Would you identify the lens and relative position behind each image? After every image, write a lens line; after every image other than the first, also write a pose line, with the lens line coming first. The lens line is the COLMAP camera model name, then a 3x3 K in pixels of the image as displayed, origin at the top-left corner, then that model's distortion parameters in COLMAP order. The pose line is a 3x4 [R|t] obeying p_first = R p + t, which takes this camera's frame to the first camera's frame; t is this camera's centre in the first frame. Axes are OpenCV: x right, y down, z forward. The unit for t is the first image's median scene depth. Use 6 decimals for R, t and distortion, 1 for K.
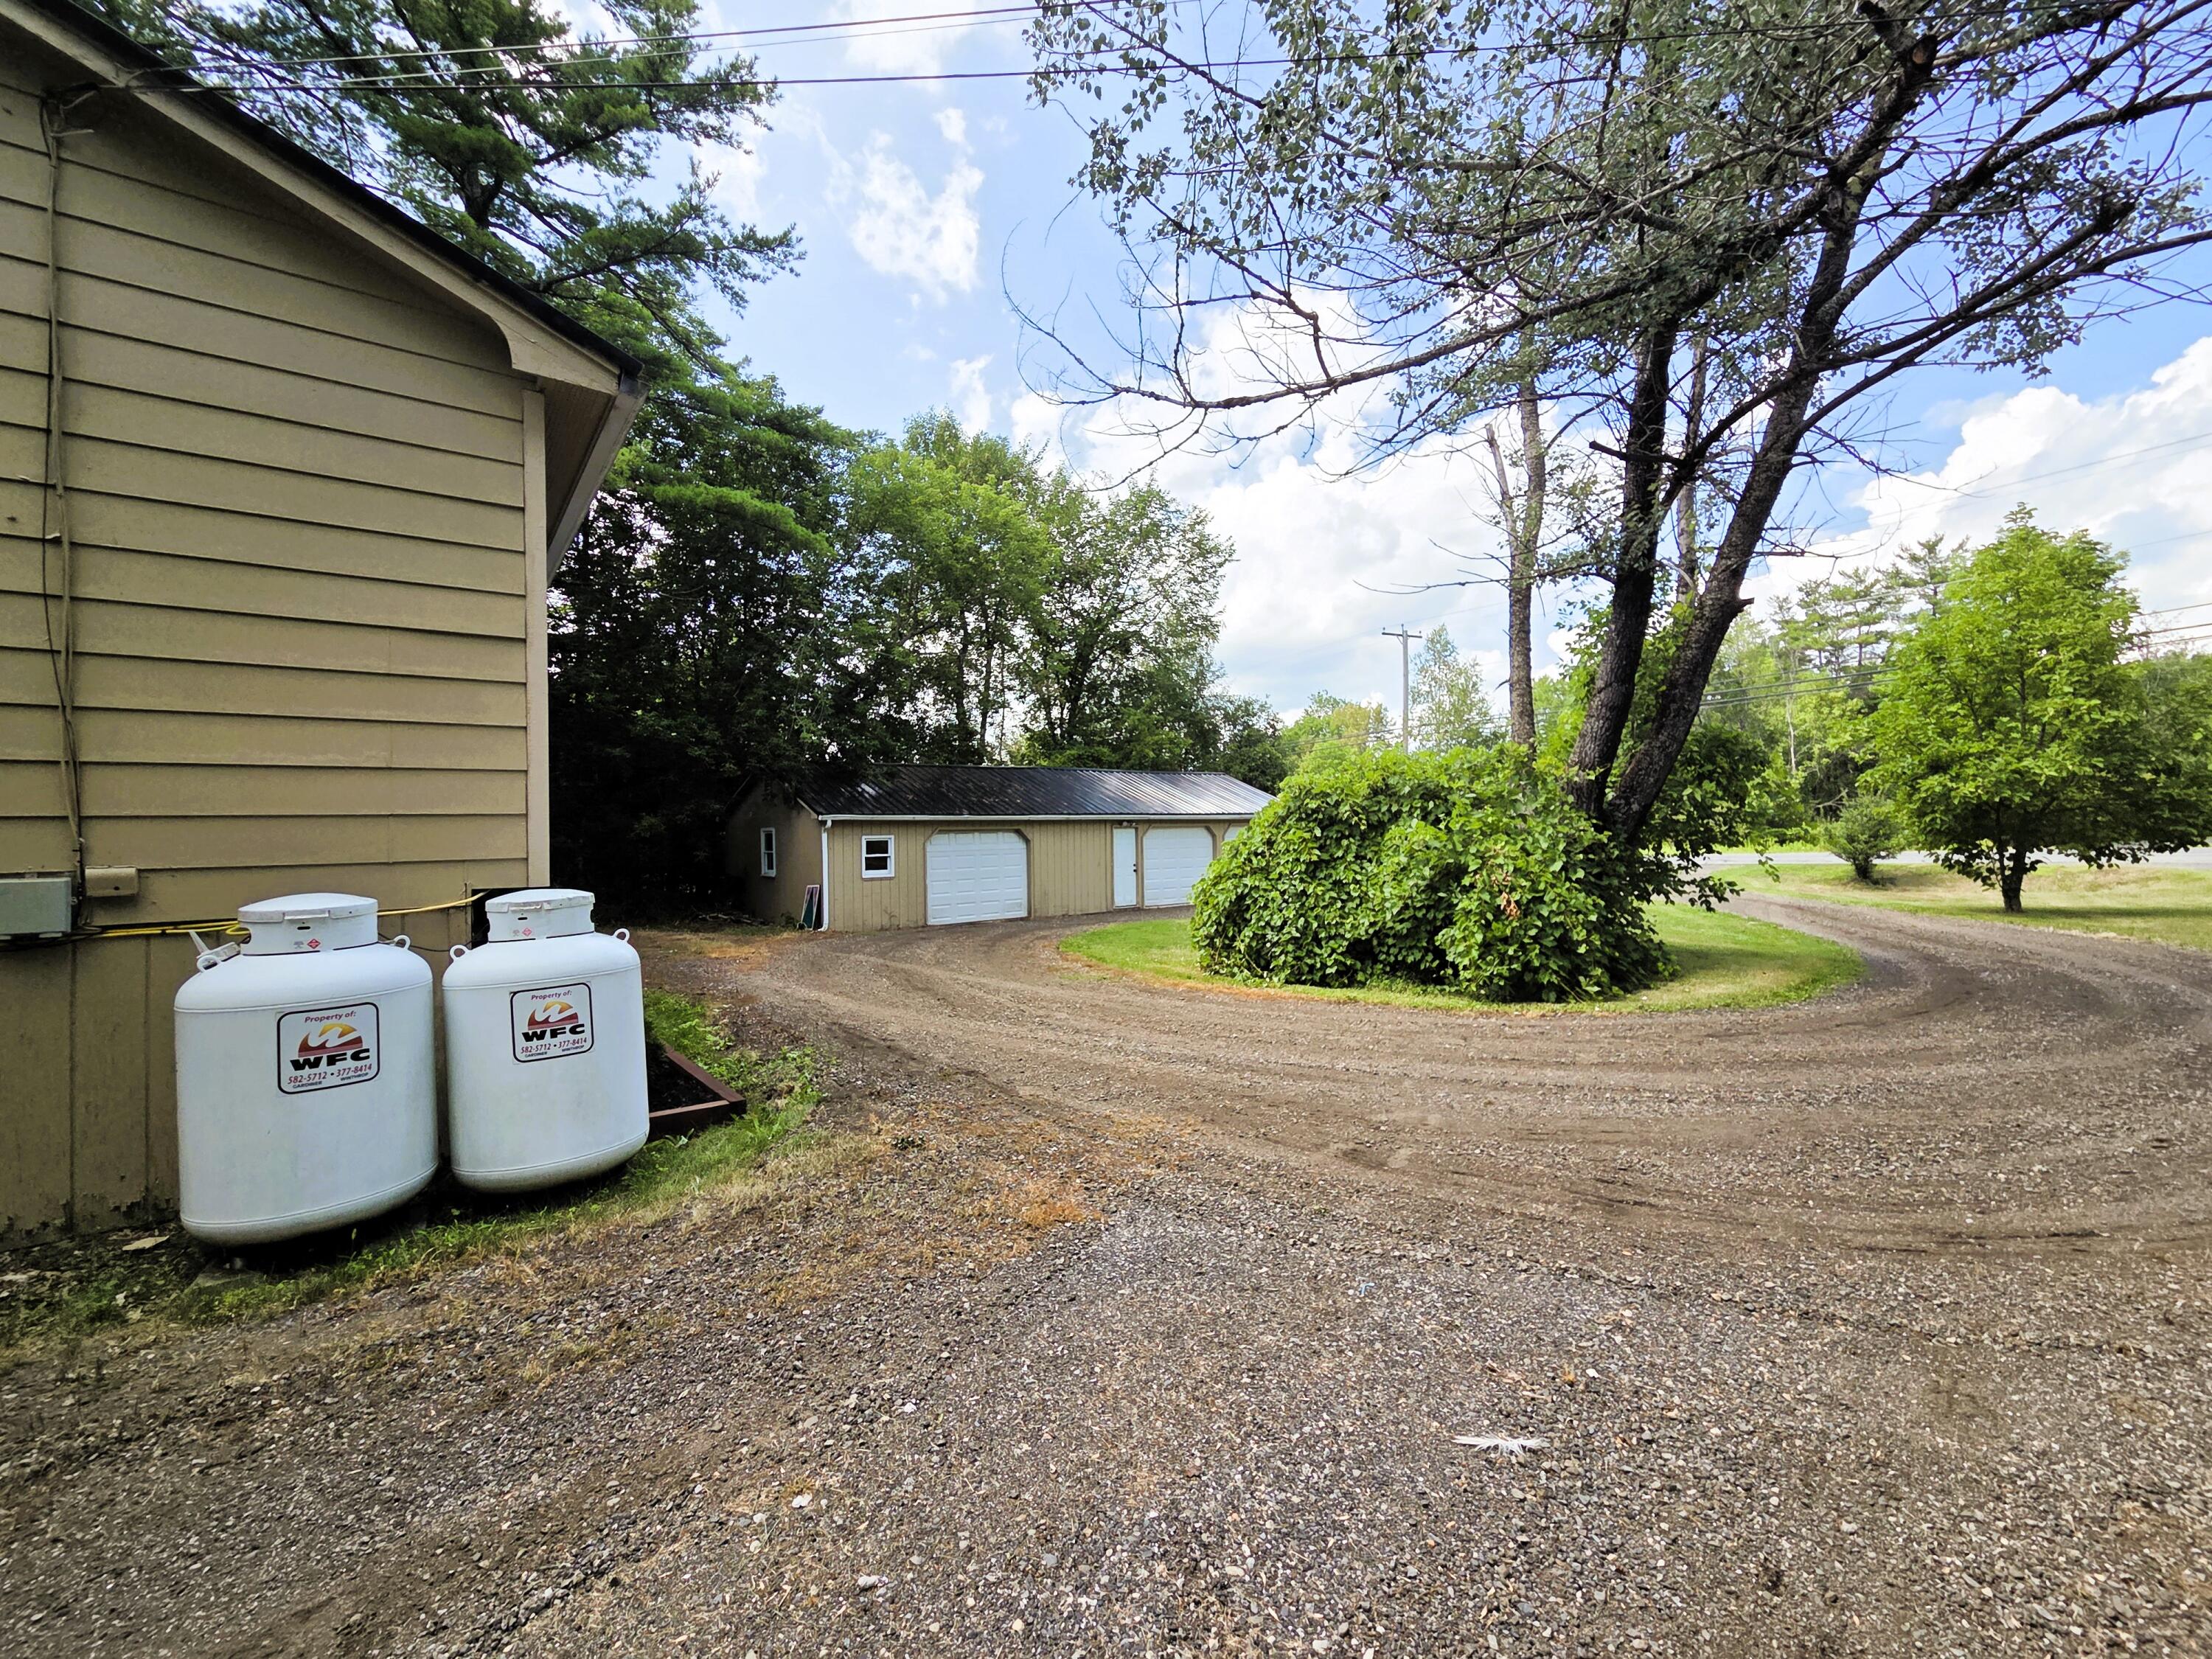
lens RADIAL K [[907.3, 0, 1104.5], [0, 907.3, 819.2], [0, 0, 1]] dist [-0.001093, 0.000799]
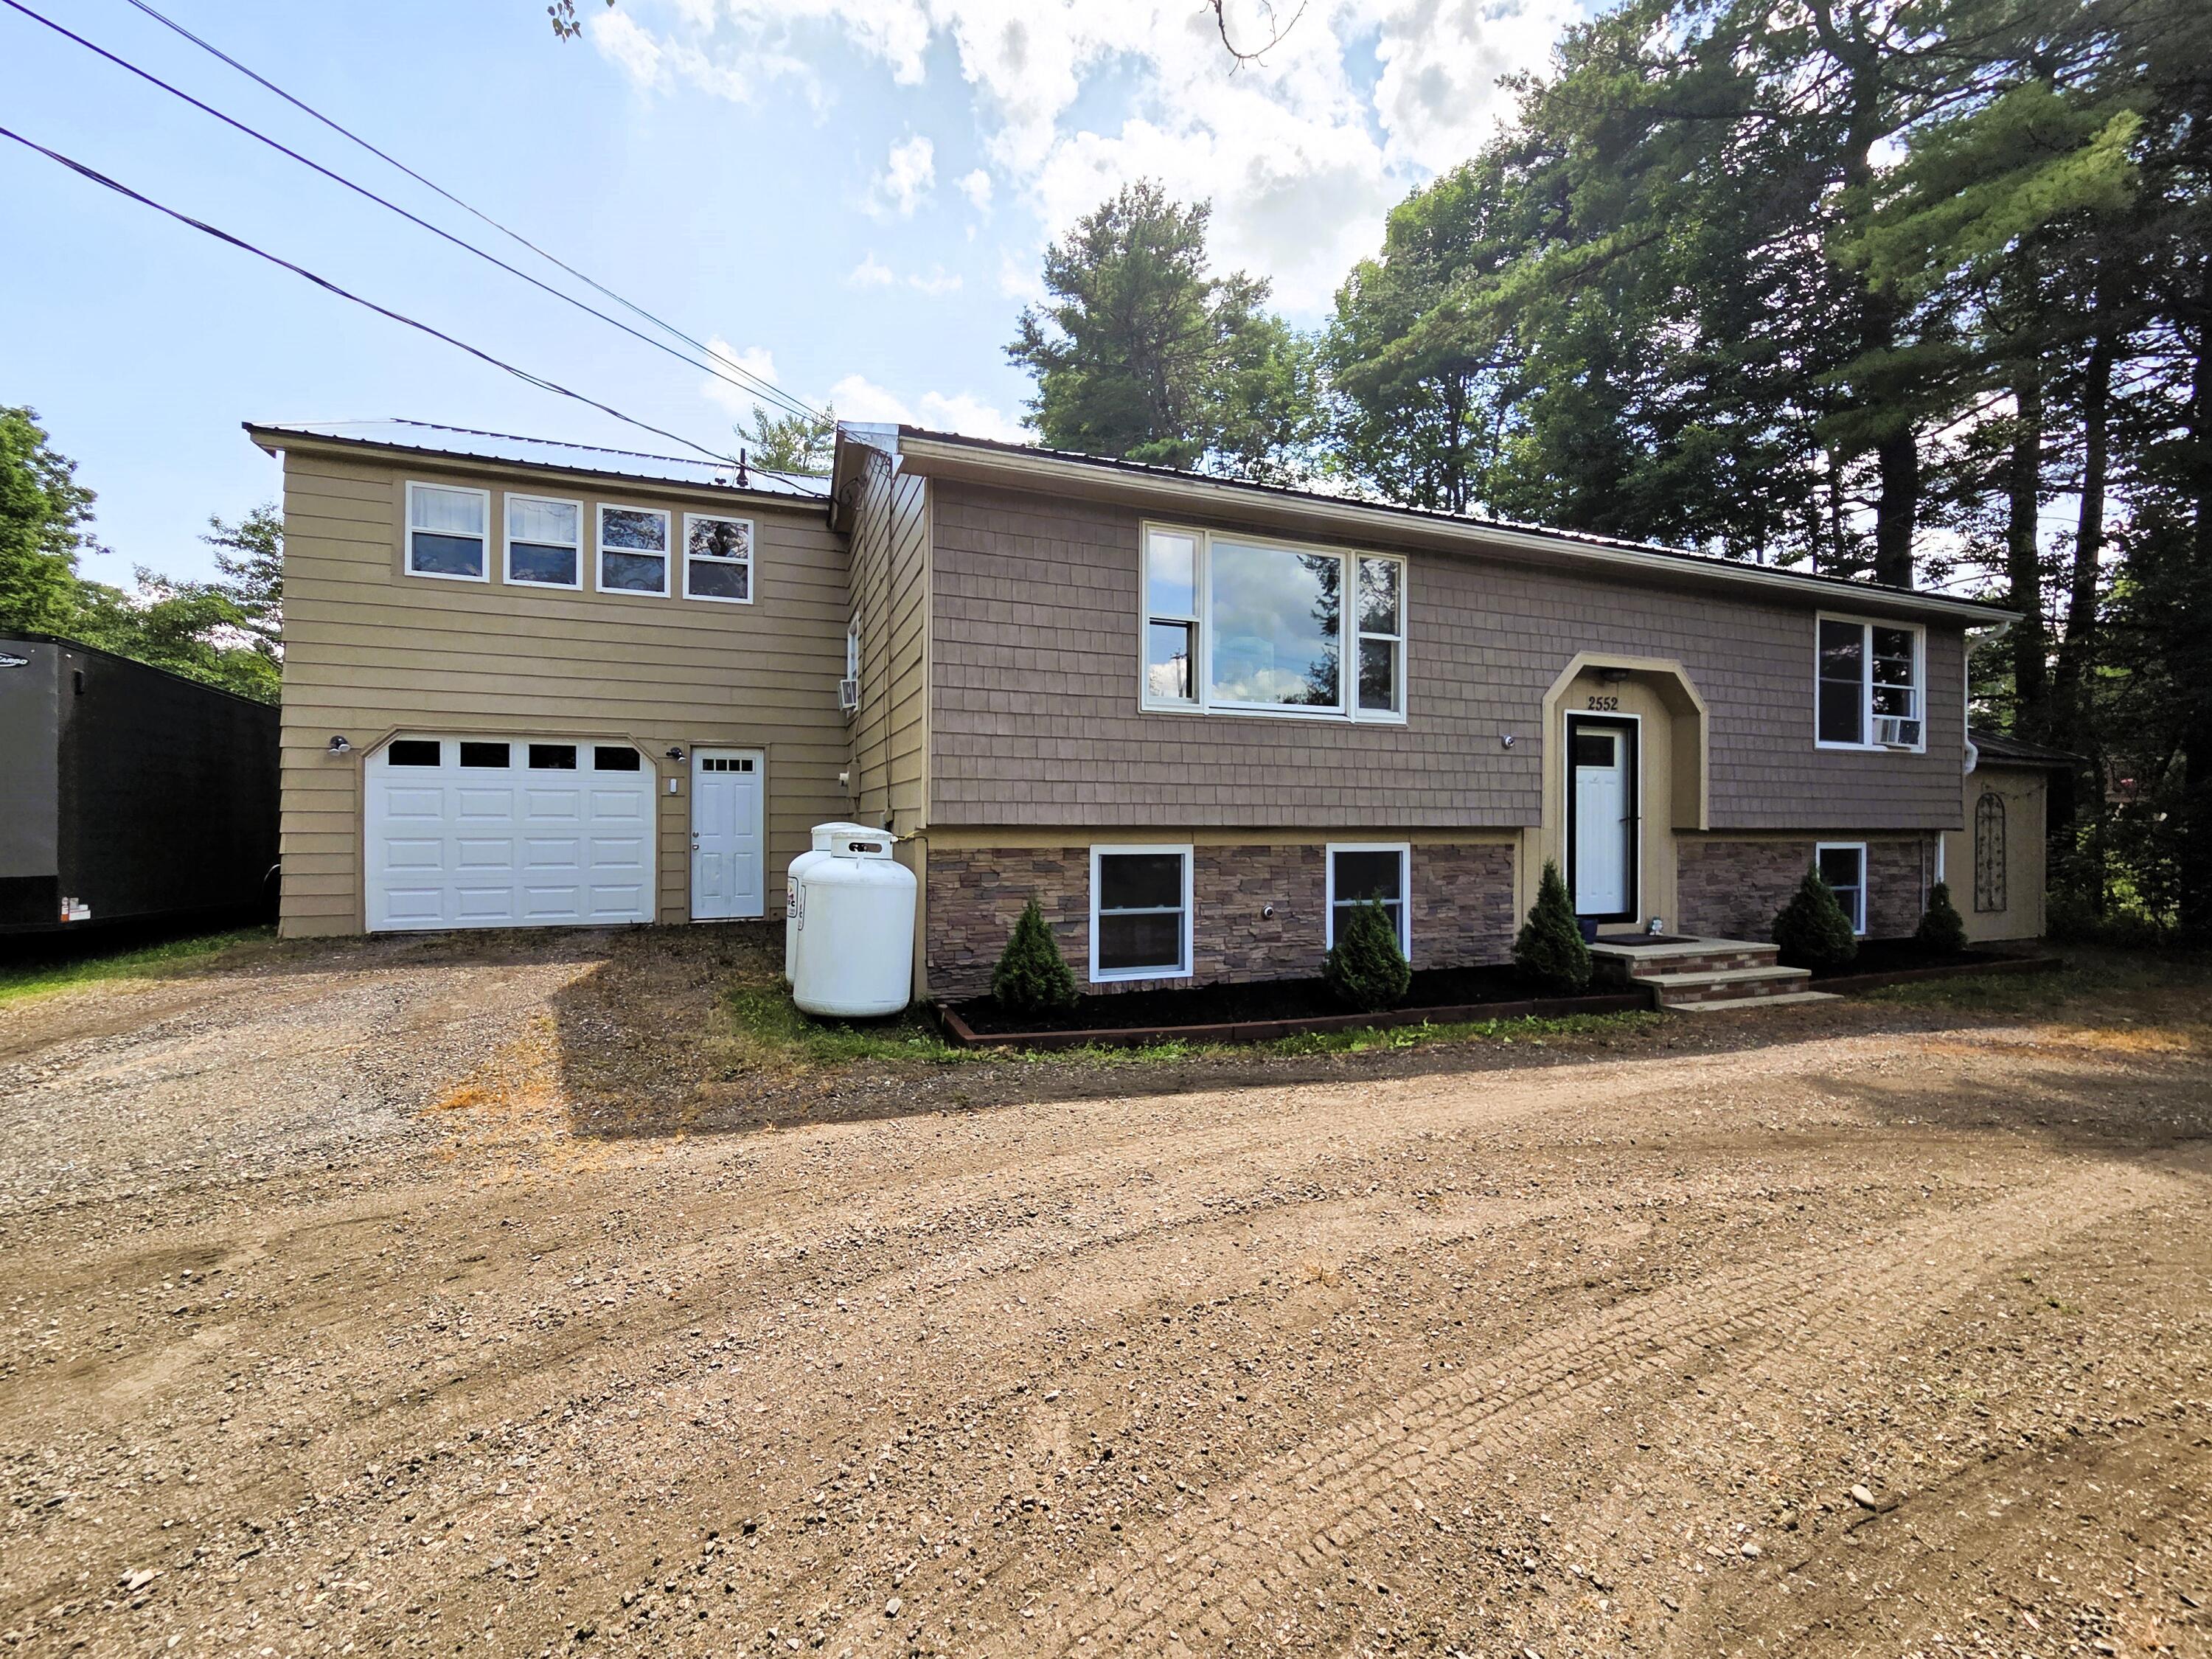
lens RADIAL K [[907.3, 0, 1104.5], [0, 907.3, 819.2], [0, 0, 1]] dist [-0.001093, 0.000799]
pose [[-0.267071, 0.011920, -0.963603, 0.804748], [0.002326, 0.999929, 0.011725, 0.052611], [0.963674, 0.000890, -0.267080, 1.987881]]
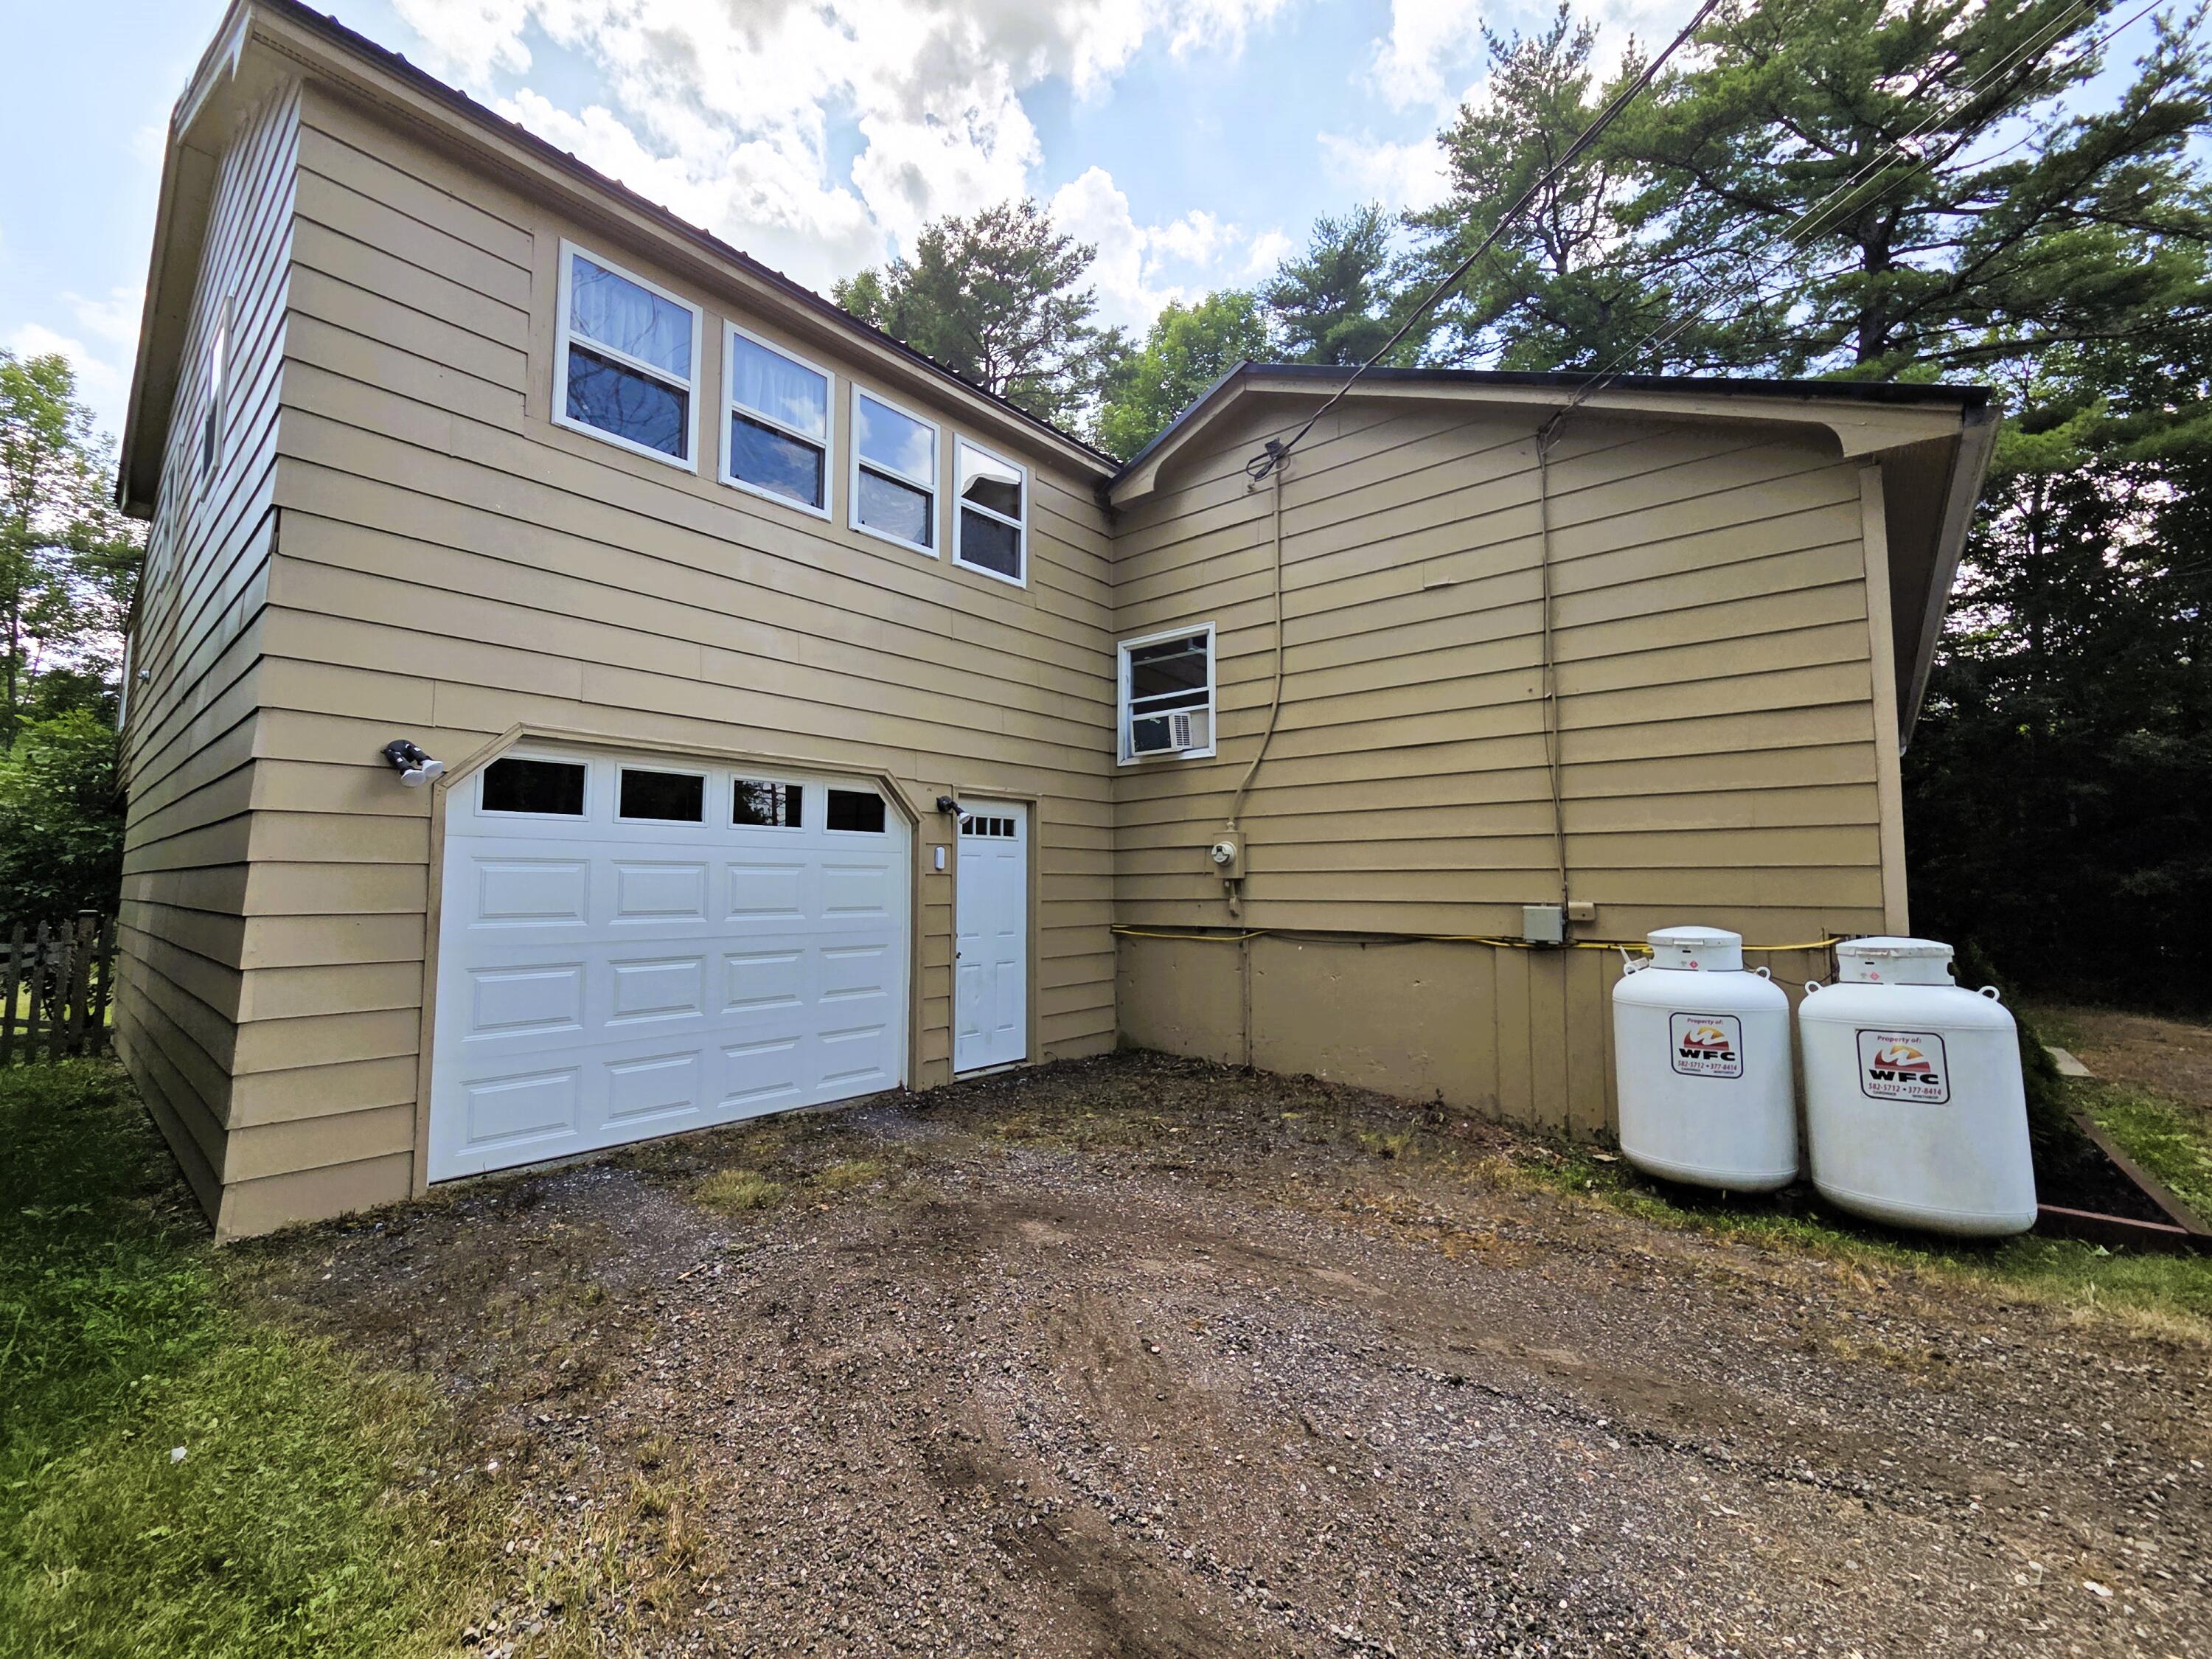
lens RADIAL K [[907.3, 0, 1104.5], [0, 907.3, 819.2], [0, 0, 1]] dist [-0.001093, 0.000799]
pose [[0.224384, -0.056006, -0.972890, 0.212424], [-0.002064, 0.998318, -0.057946, 0.004356], [0.974499, 0.015010, 0.223891, -0.123501]]
